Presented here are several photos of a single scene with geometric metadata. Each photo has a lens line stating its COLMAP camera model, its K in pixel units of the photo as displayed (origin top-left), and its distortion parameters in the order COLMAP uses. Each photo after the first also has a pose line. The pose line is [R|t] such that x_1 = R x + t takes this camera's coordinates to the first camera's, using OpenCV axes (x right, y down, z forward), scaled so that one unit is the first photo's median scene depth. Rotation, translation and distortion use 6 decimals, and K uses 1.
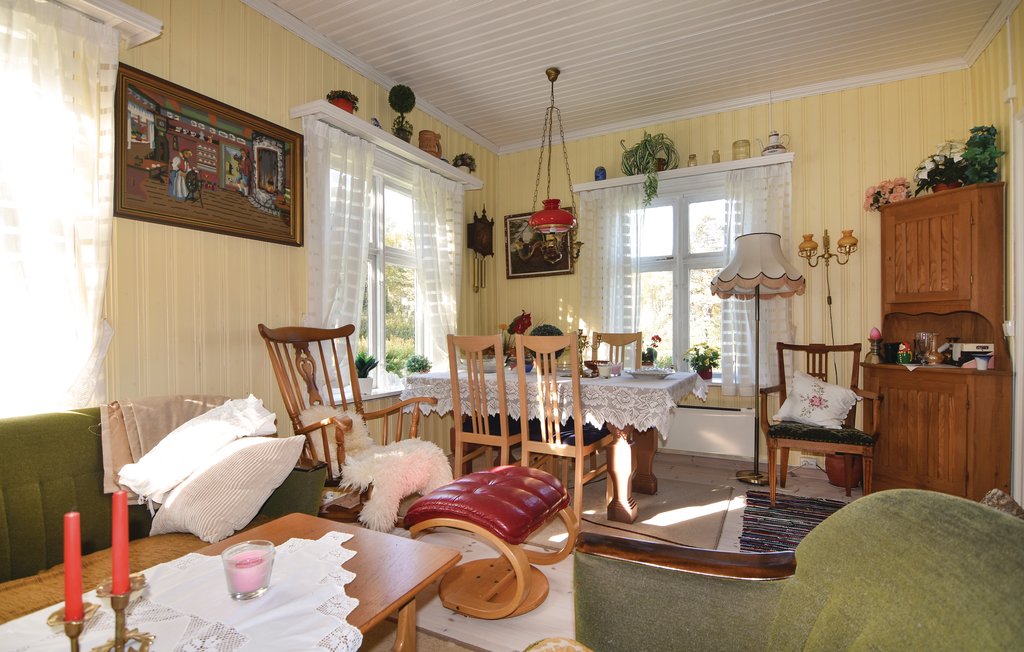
lens RADIAL K [[502.8, 0, 513.8], [0, 502.8, 323.3], [0, 0, 1]] dist [0.001075, -0.014243]
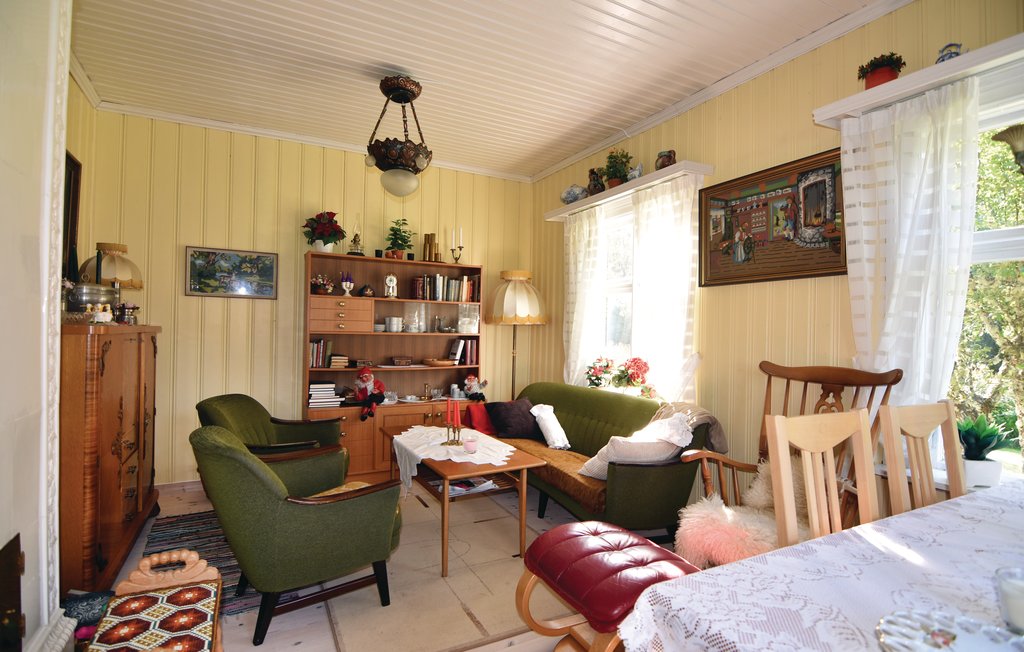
lens RADIAL K [[502.8, 0, 513.8], [0, 502.8, 323.3], [0, 0, 1]] dist [0.001075, -0.014243]
pose [[-0.562059, -0.019712, -0.826862, 0.676970], [-0.005151, 0.999780, -0.020332, -0.053585], [0.827081, -0.007169, -0.562037, 1.124981]]
